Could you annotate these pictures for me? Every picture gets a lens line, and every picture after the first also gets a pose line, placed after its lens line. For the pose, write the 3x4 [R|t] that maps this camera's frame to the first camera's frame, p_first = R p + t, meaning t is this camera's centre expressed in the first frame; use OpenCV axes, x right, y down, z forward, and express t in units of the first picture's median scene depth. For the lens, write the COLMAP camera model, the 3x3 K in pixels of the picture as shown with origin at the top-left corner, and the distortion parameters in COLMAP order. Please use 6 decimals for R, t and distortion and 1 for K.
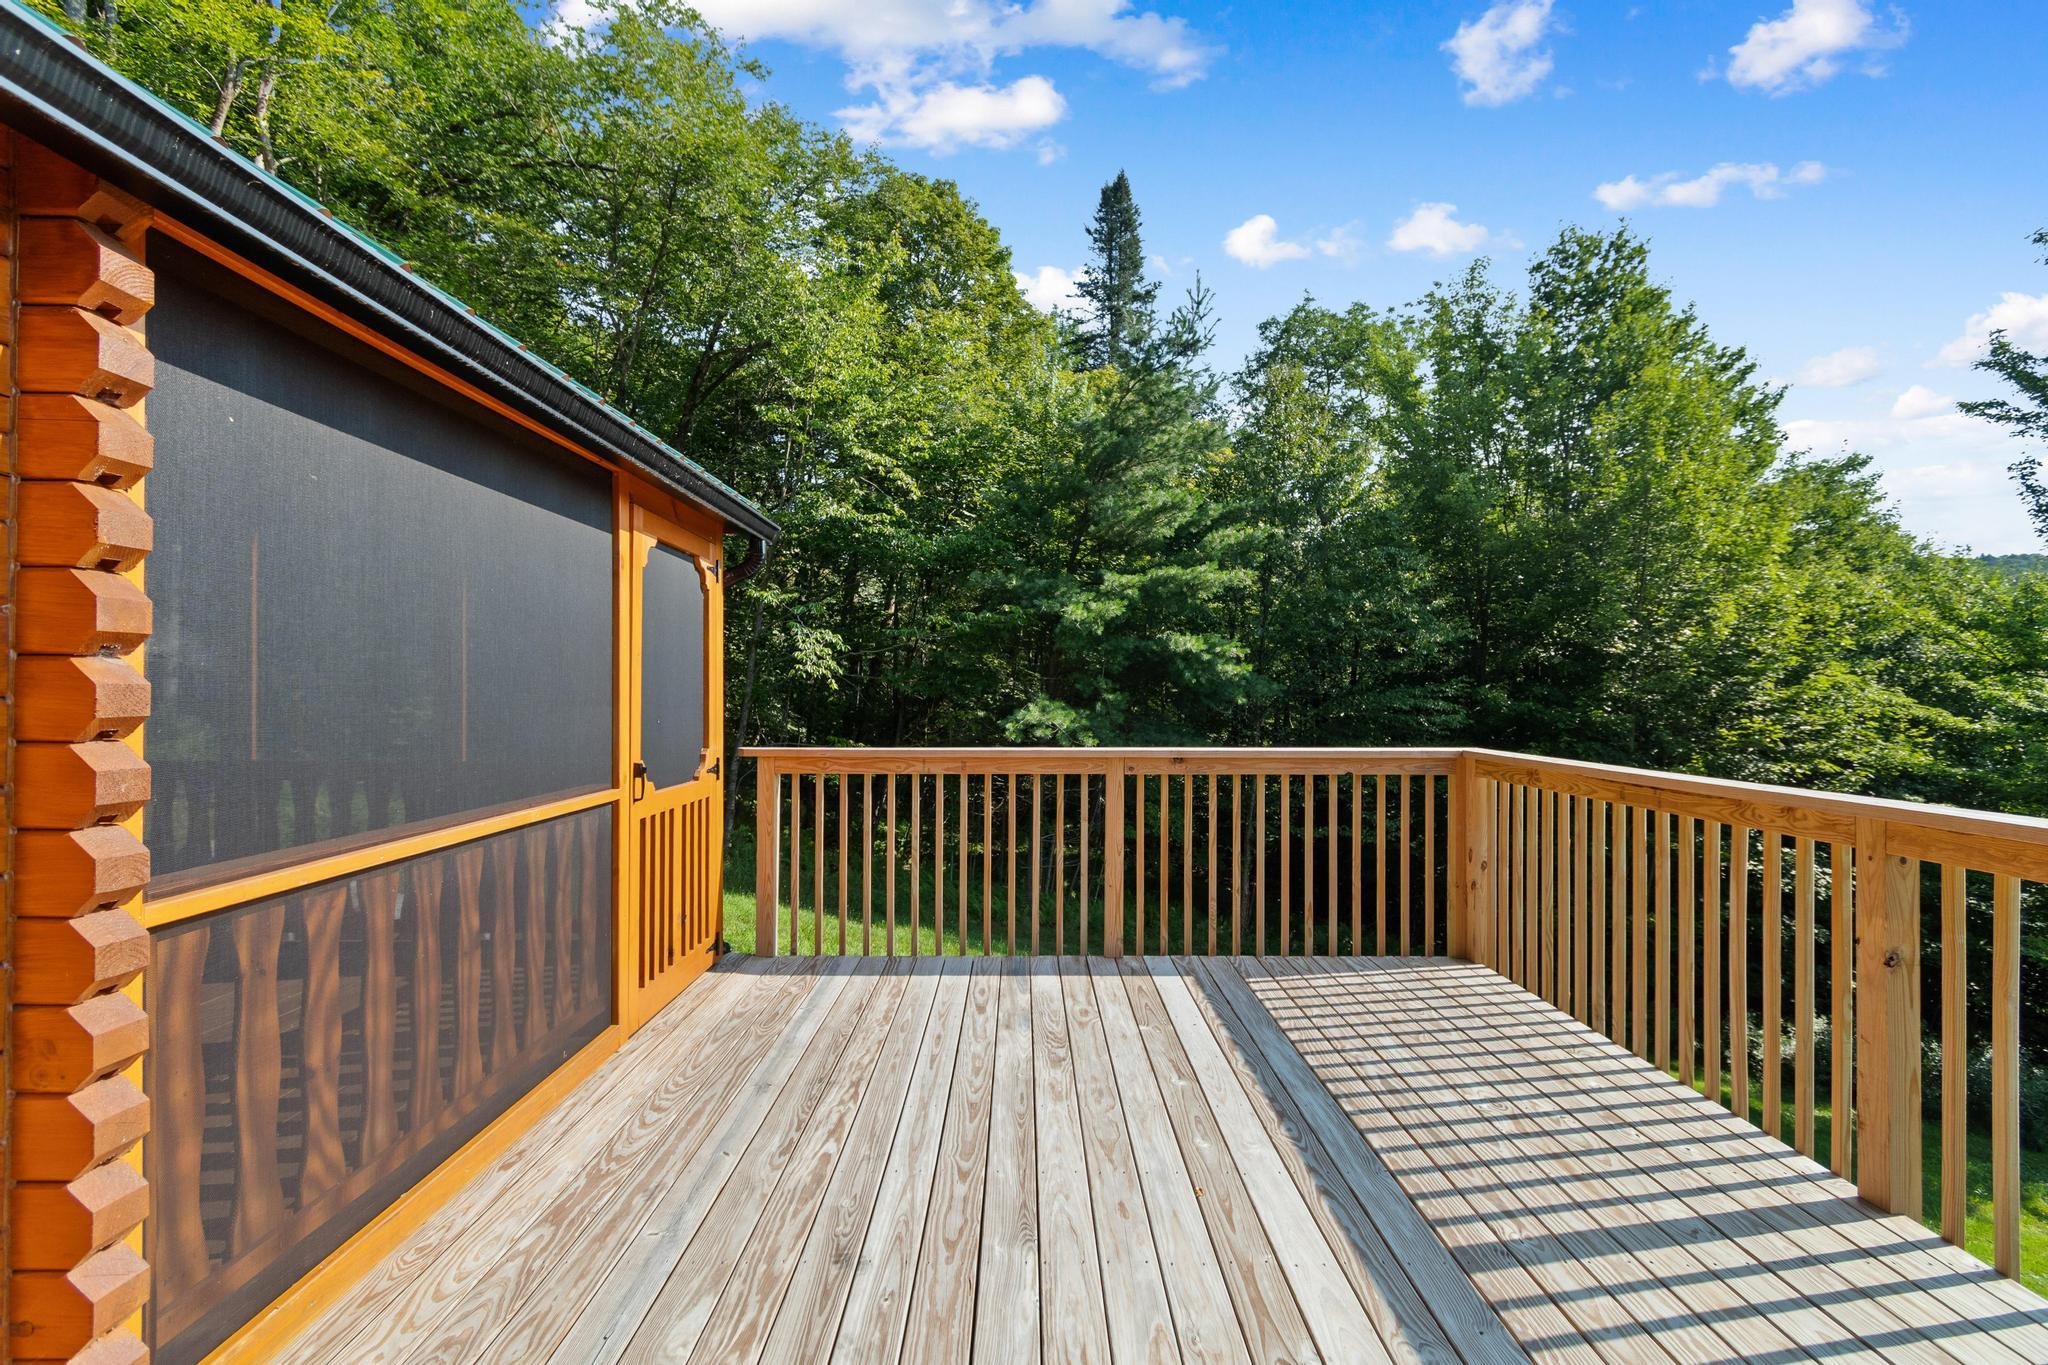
lens RADIAL K [[922.5, 0, 1037.3], [0, 922.5, 711.8], [0, 0, 1]] dist [0.000837, -0.000047]
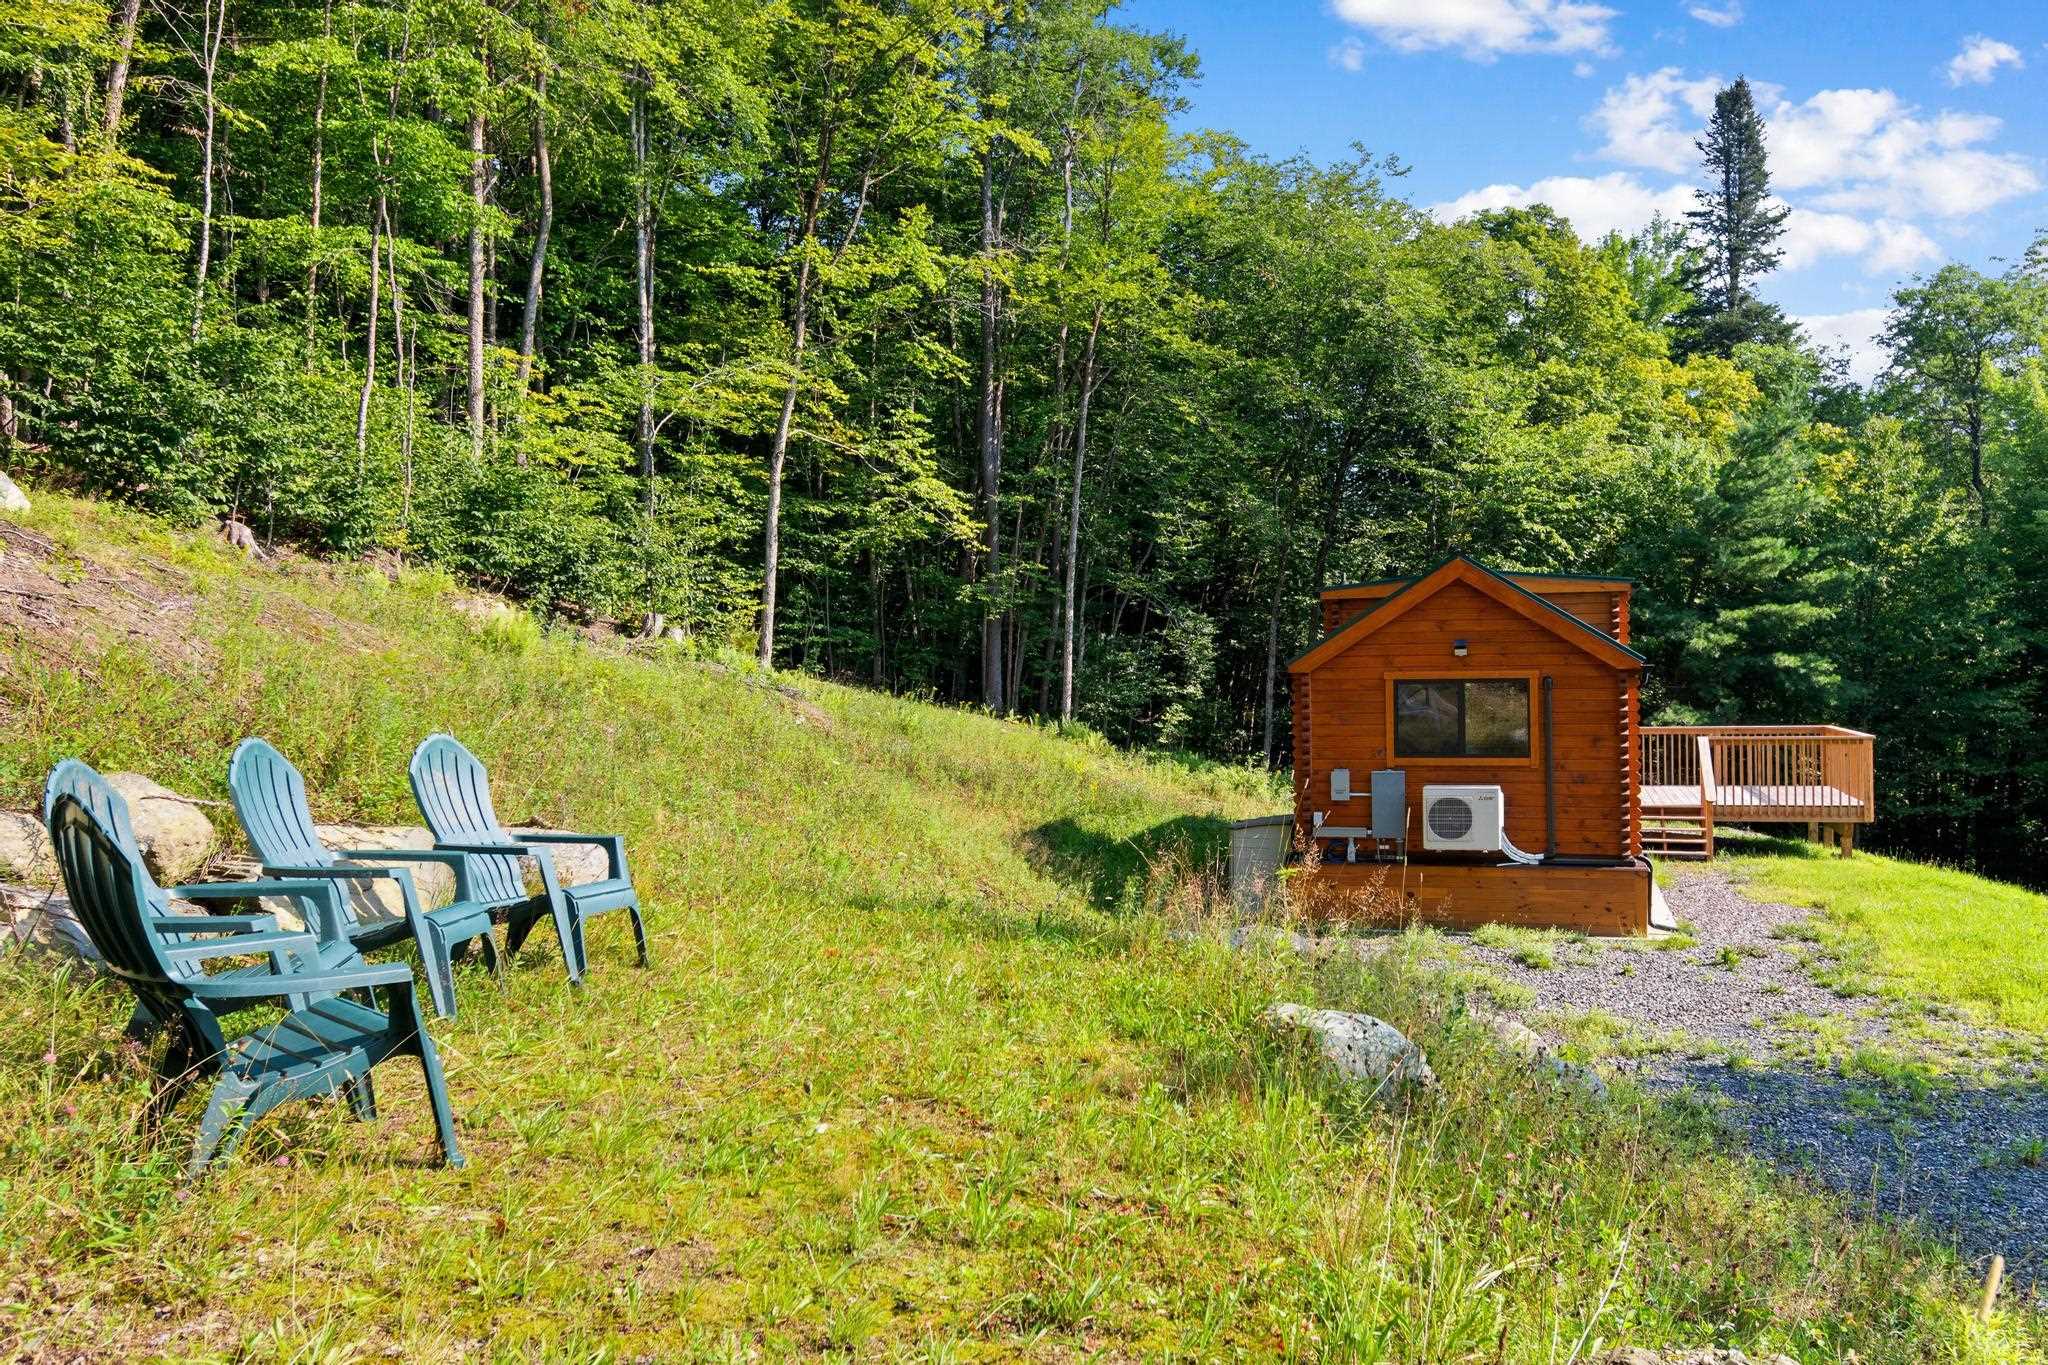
lens RADIAL K [[1794.7, 0, 1031.3], [0, 1794.7, 674.4], [0, 0, 1]] dist [-0.003855, 0.003123]
pose [[0.953524, -0.014996, -0.300945, -0.100082], [0.012408, 0.999868, -0.010510, -0.040631], [0.301063, 0.006287, 0.953584, -1.809905]]
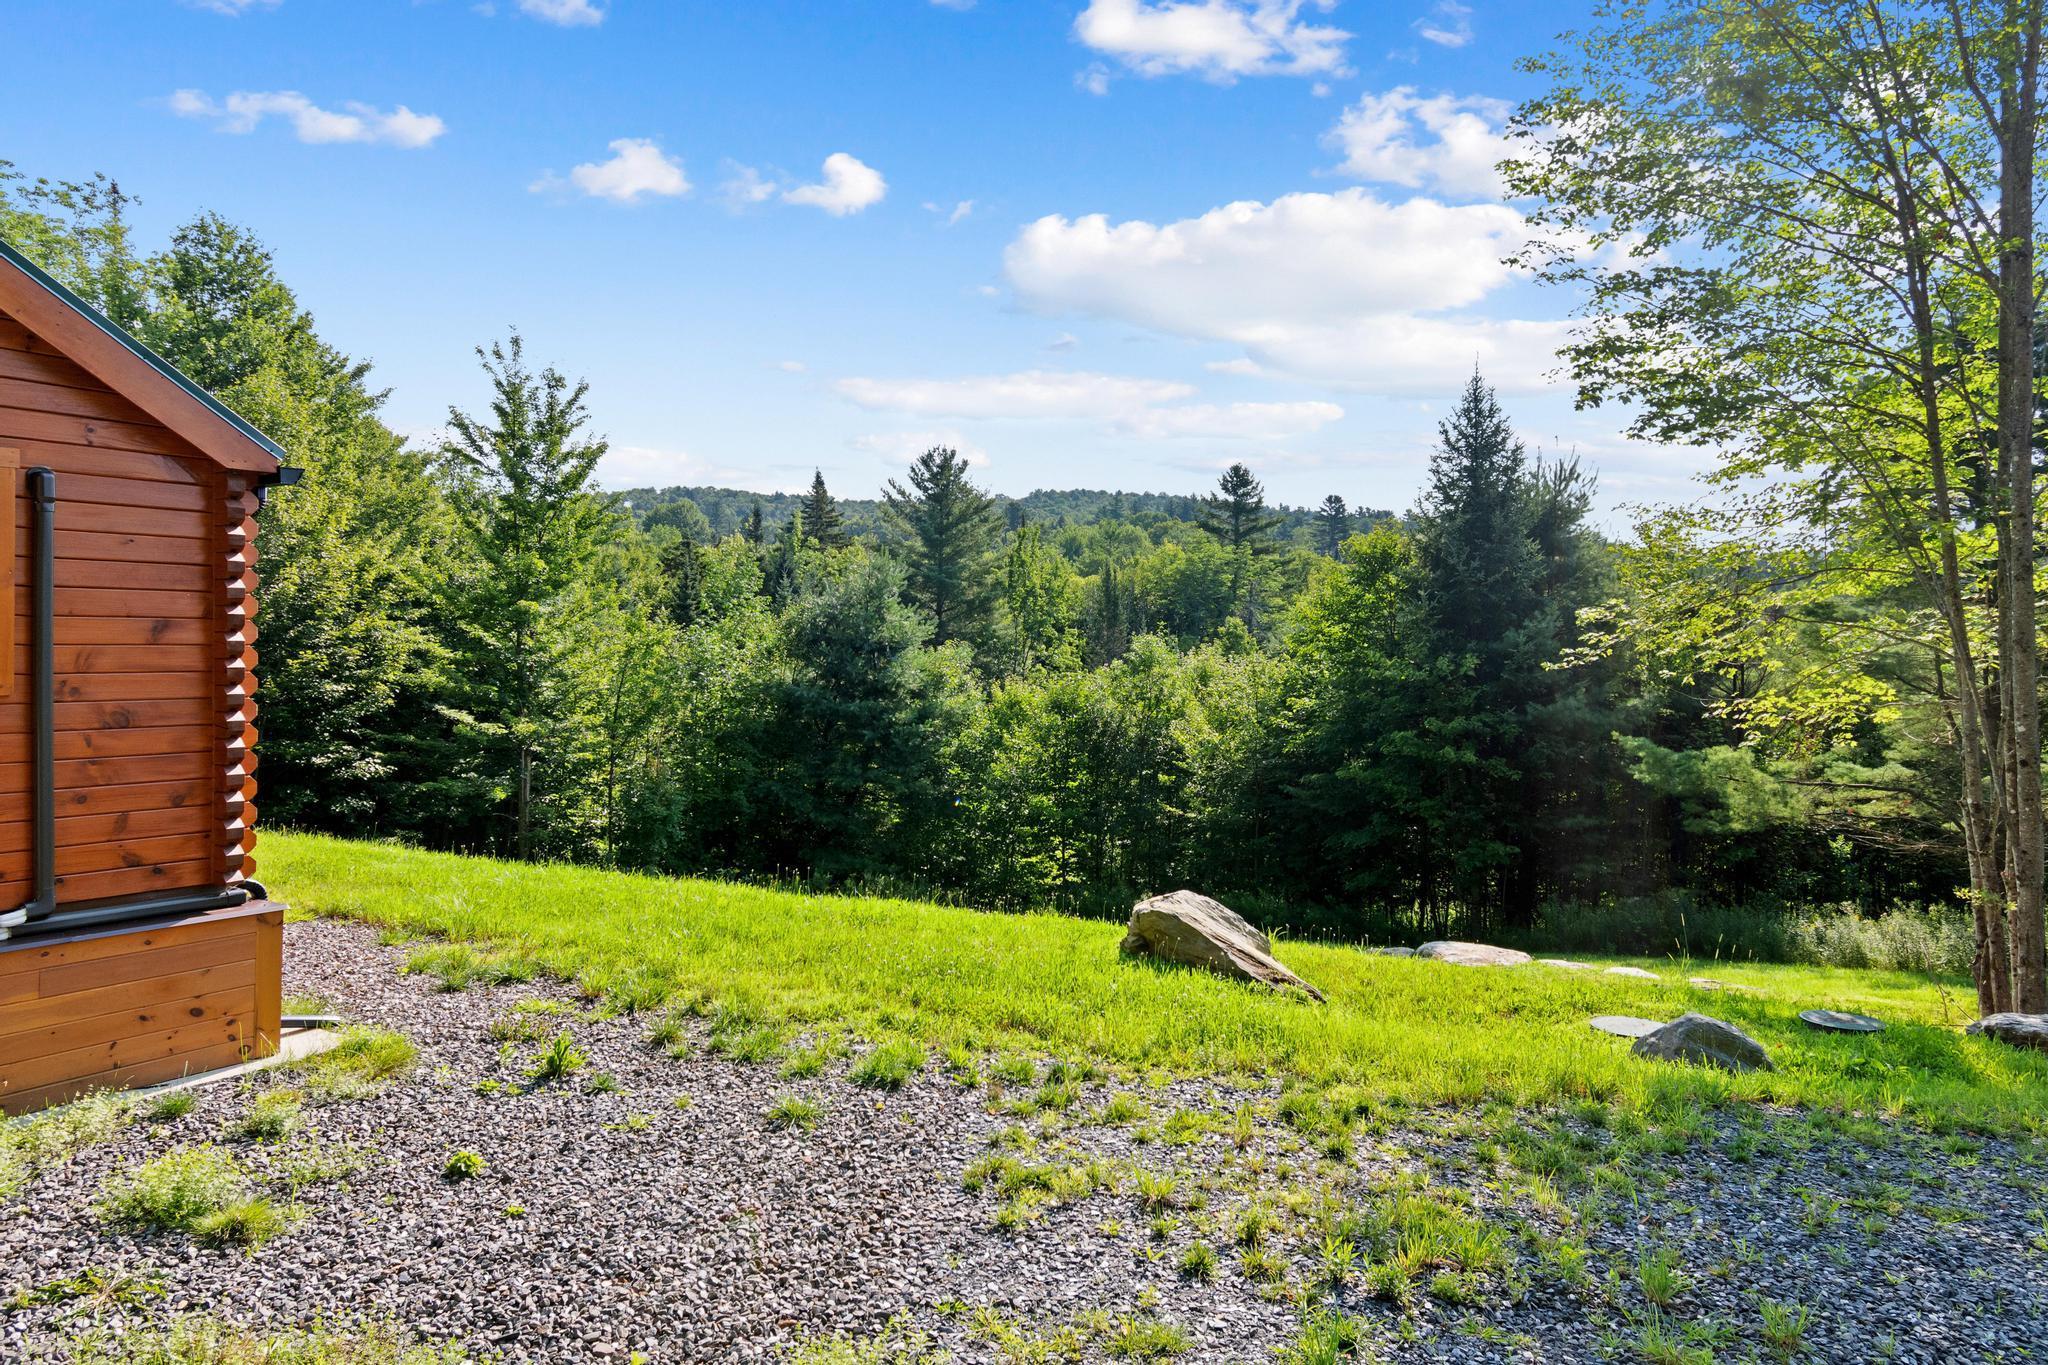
lens RADIAL K [[1366.8, 0, 1037.1], [0, 1366.8, 636.5], [0, 0, 1]] dist [-0.000374, 0.001768]
pose [[0.561858, 0.006698, 0.827206, -0.291220], [0.001390, 0.999958, -0.009041, 0.002586], [-0.827232, 0.006229, 0.561825, -0.973169]]
